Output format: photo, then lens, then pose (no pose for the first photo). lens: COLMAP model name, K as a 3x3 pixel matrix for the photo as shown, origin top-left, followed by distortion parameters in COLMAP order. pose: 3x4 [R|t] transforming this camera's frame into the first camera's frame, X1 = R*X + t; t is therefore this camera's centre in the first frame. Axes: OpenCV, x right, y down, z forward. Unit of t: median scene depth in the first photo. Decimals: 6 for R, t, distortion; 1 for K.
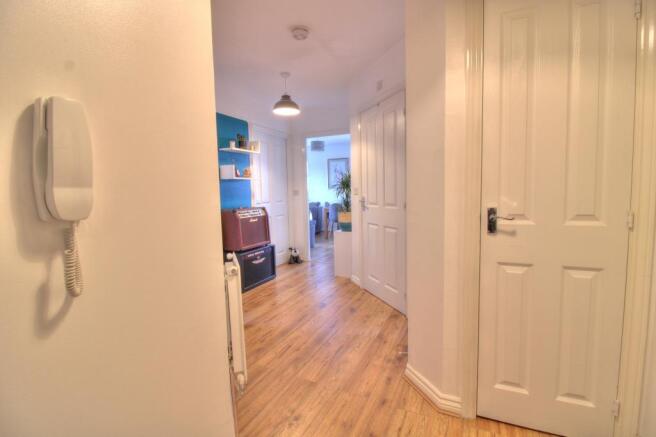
lens RADIAL K [[308.5, 0, 327.1], [0, 308.5, 217.5], [0, 0, 1]] dist [0.000189, -0.001346]
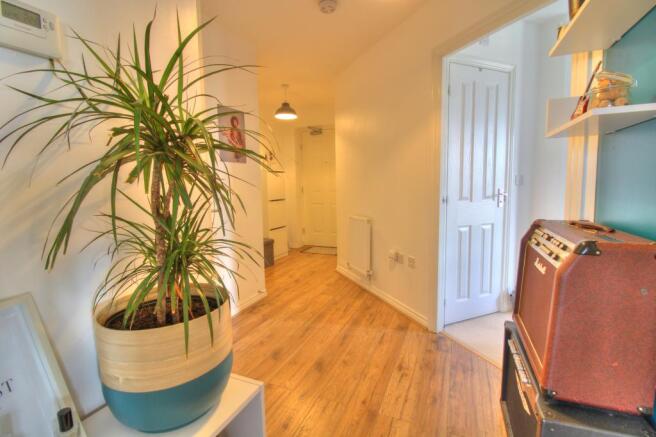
lens RADIAL K [[308.5, 0, 328.1], [0, 308.5, 218.1], [0, 0, 1]] dist [0.000189, -0.001346]
pose [[-0.998379, 0.046992, -0.032103, -0.036439], [0.039638, 0.978944, 0.200246, -0.195047], [0.040837, 0.198649, -0.979220, 2.221277]]
